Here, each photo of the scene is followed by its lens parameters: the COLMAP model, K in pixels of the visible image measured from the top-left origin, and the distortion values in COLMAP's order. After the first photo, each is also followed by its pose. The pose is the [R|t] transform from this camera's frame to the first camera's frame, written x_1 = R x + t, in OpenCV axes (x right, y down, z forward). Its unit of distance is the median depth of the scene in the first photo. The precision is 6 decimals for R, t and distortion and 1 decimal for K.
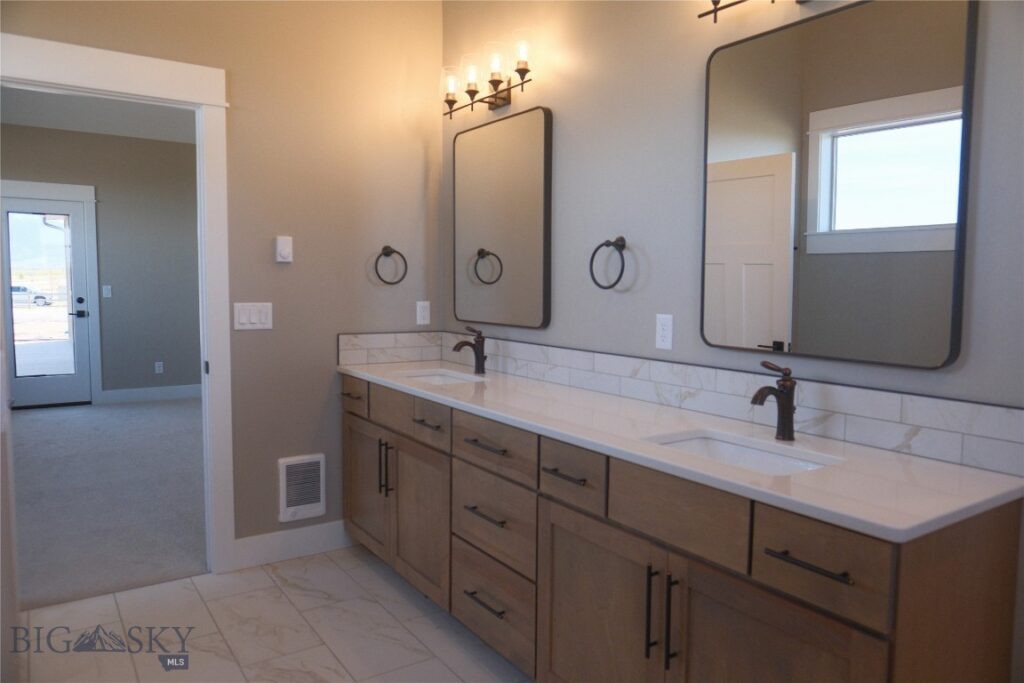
lens RADIAL K [[719.2, 0, 510.1], [0, 719.2, 335.0], [0, 0, 1]] dist [0.003832, -0.000348]
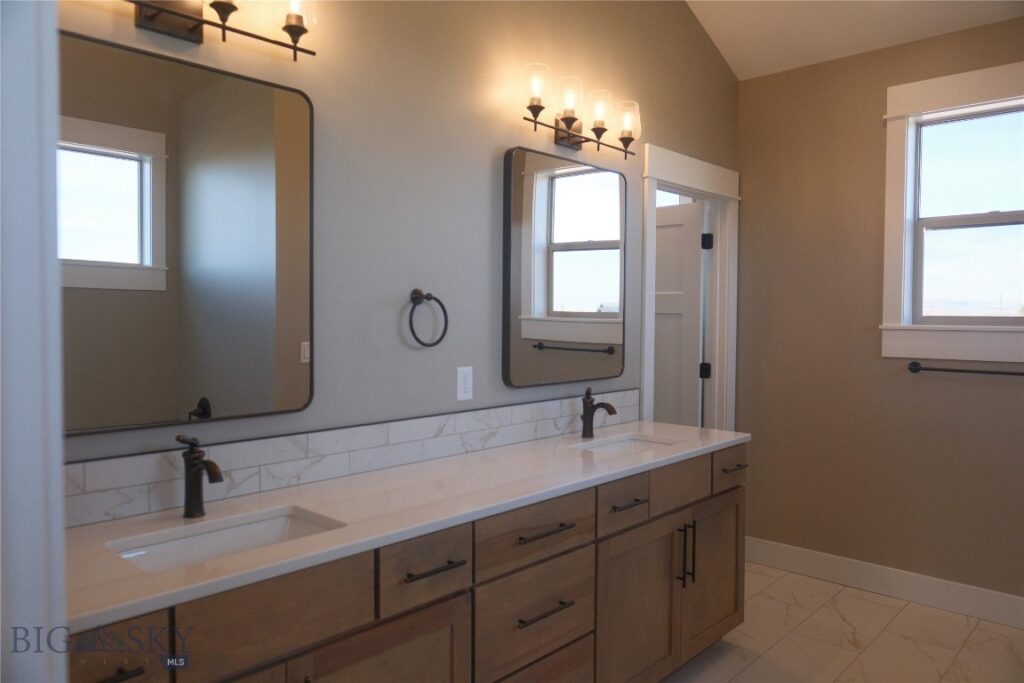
lens RADIAL K [[642.4, 0, 512.0], [0, 642.4, 341.5], [0, 0, 1]] dist [0.024385, 0.000104]
pose [[-0.178273, -0.013320, 0.983891, -0.722908], [0.097757, 0.994722, 0.031179, -0.087965], [-0.979113, 0.101741, -0.176030, 1.086338]]
